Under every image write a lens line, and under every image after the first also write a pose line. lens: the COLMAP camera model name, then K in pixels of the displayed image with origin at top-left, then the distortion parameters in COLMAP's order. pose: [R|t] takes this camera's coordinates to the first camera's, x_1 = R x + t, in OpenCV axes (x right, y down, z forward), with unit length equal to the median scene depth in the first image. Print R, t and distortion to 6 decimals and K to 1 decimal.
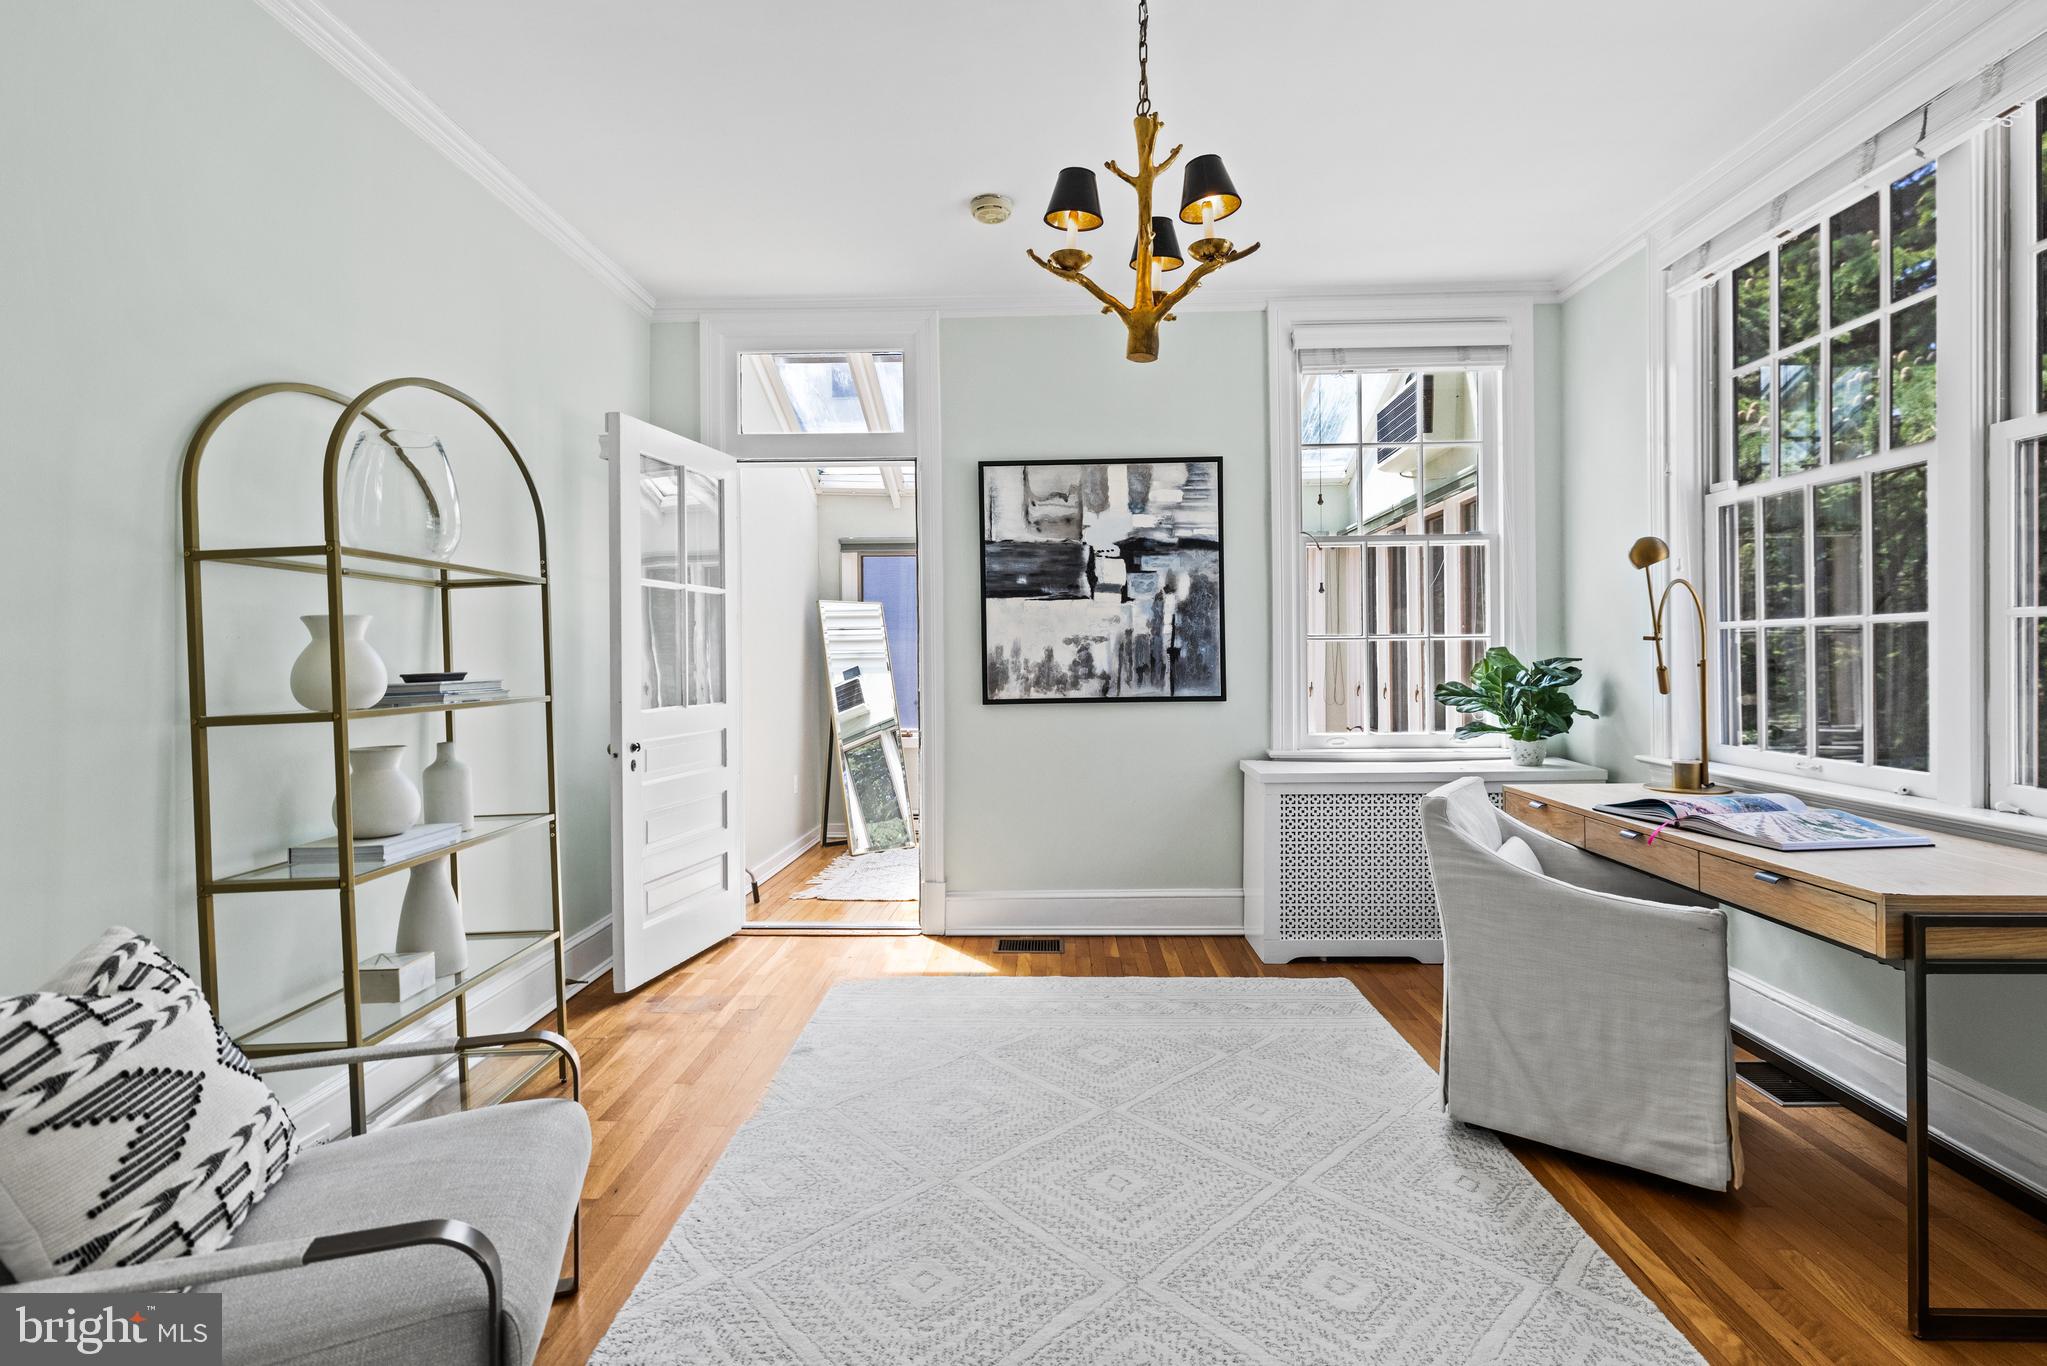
lens RADIAL K [[965.3, 0, 1026.4], [0, 965.3, 655.2], [0, 0, 1]] dist [0.002804, 0.000969]
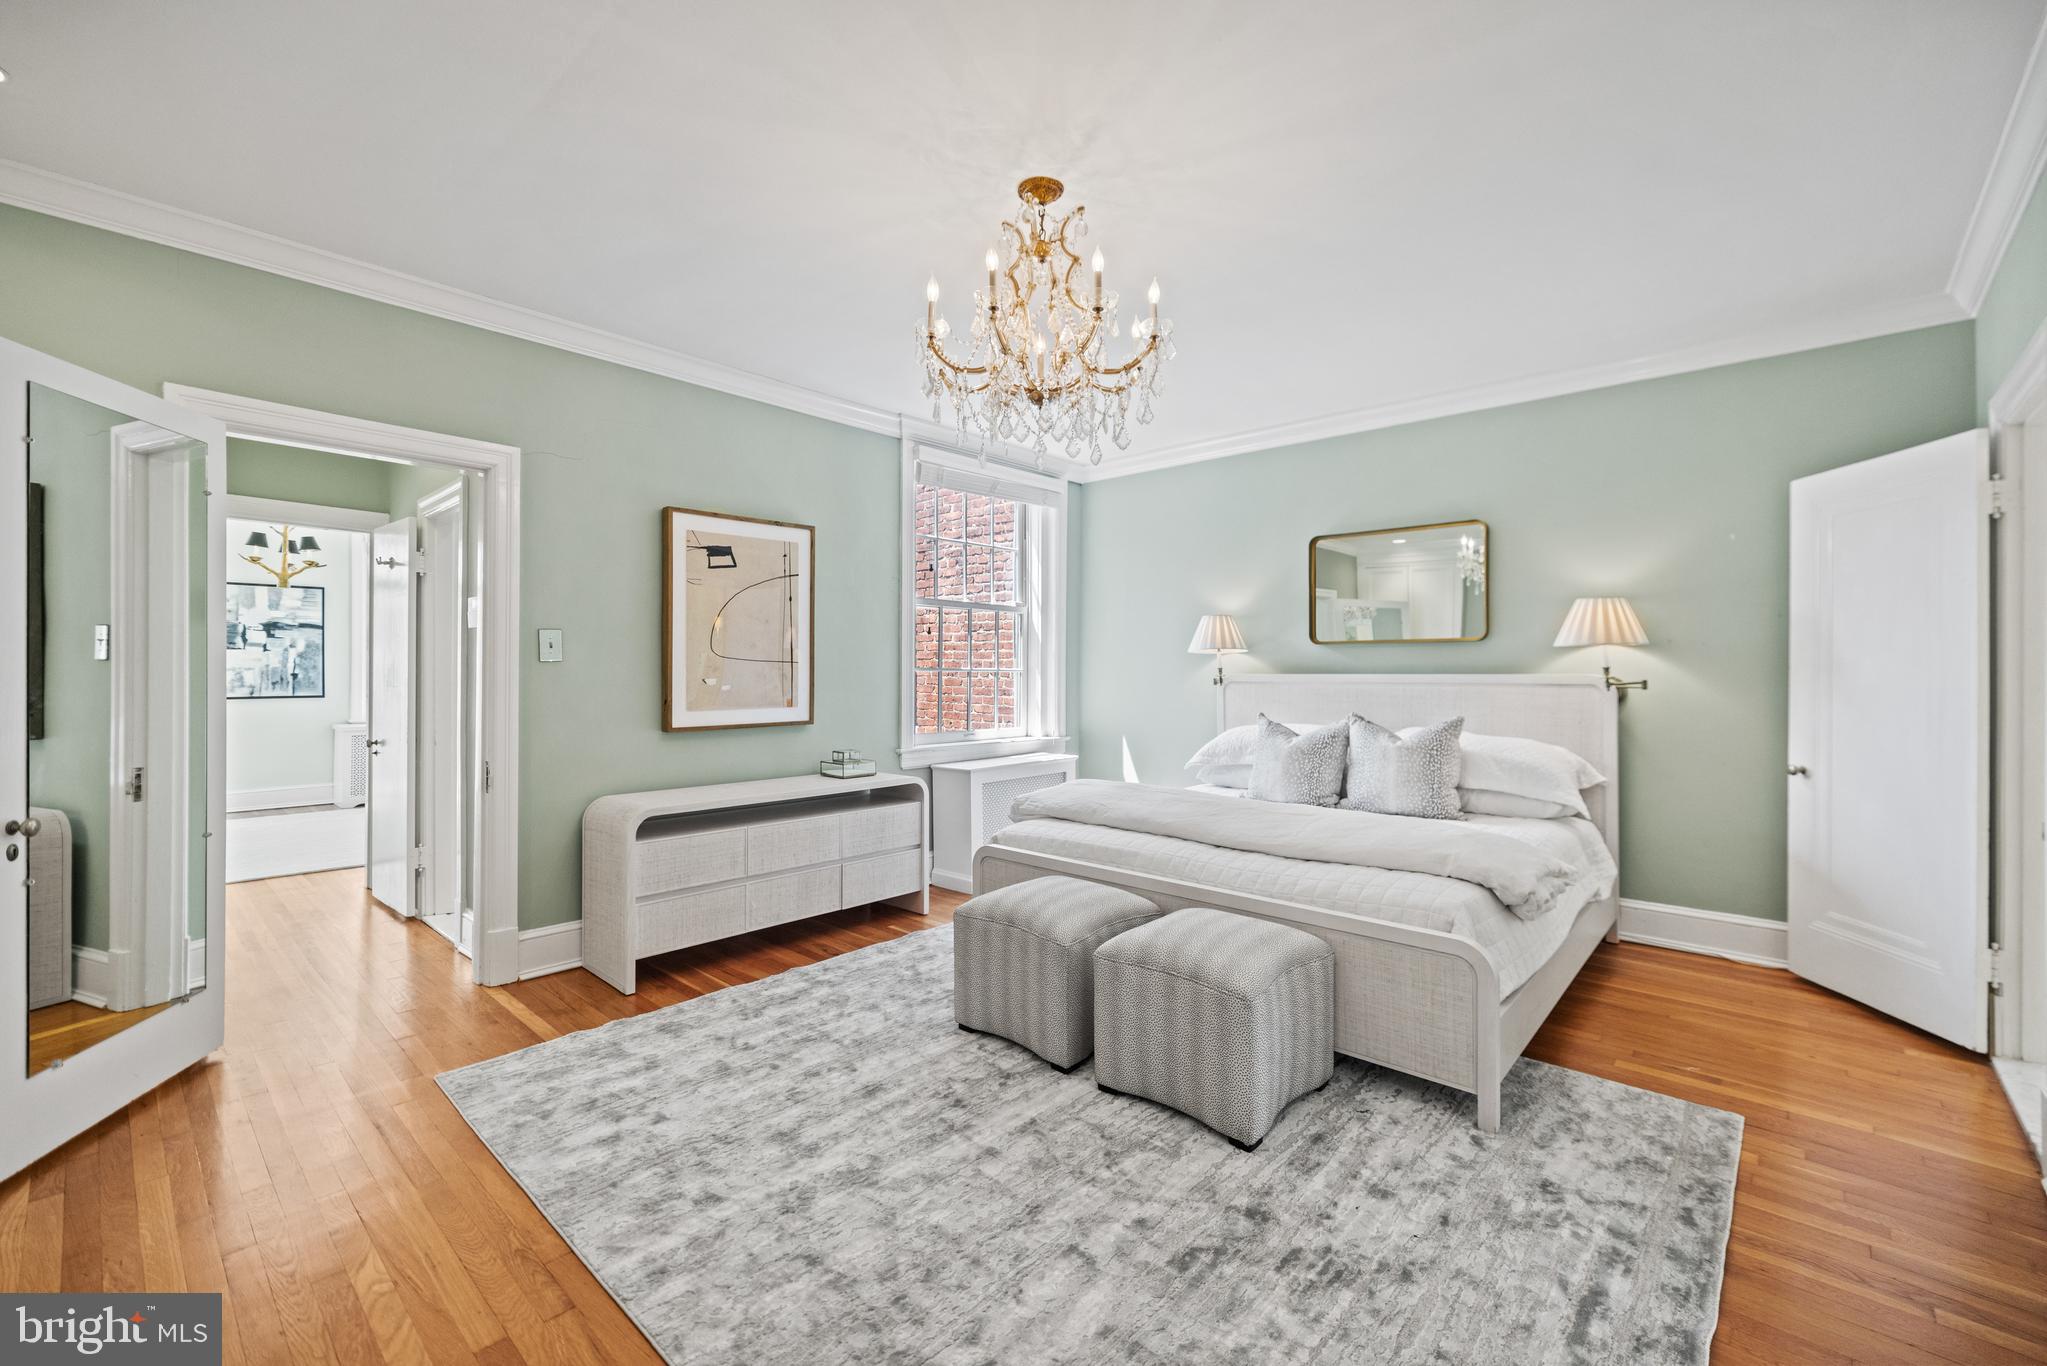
lens RADIAL K [[872.2, 0, 1039.9], [0, 872.2, 671.4], [0, 0, 1]] dist [-0.000123, 0.001407]
pose [[0.653740, 0.013391, 0.756601, -0.235965], [-0.008944, 0.999910, -0.009969, -0.007472], [-0.756666, -0.000250, 0.653801, -1.547211]]
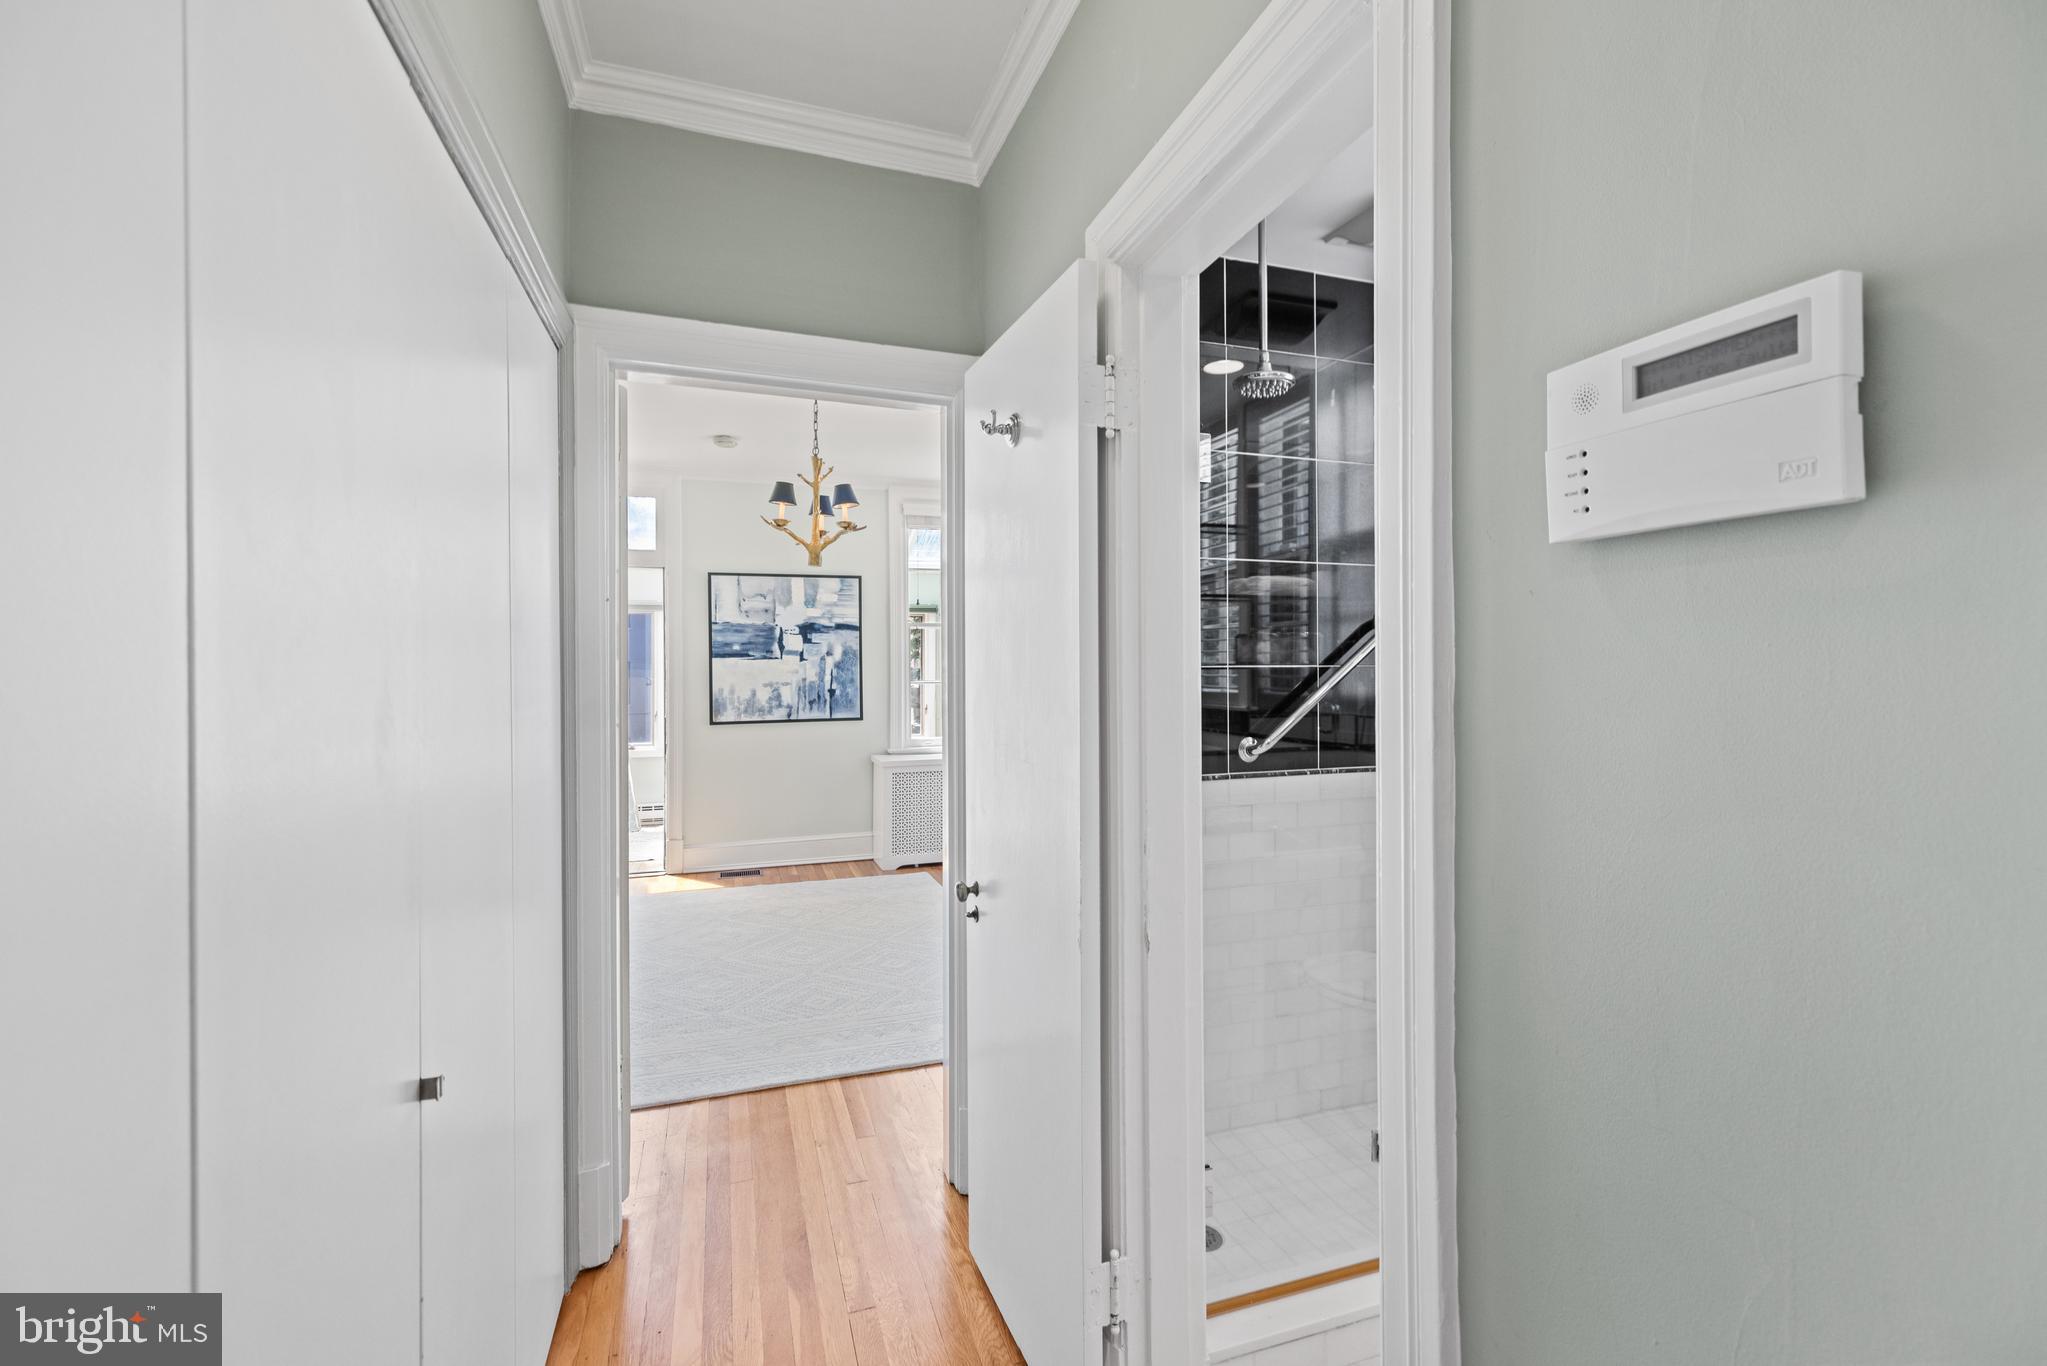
lens RADIAL K [[872.2, 0, 1021.3], [0, 872.2, 658.6], [0, 0, 1]] dist [-0.000123, 0.001407]
pose [[0.936433, 0.006651, 0.350782, -0.069591], [-0.001368, 0.999882, -0.015306, -0.037348], [-0.350843, 0.013853, 0.936332, -0.526349]]
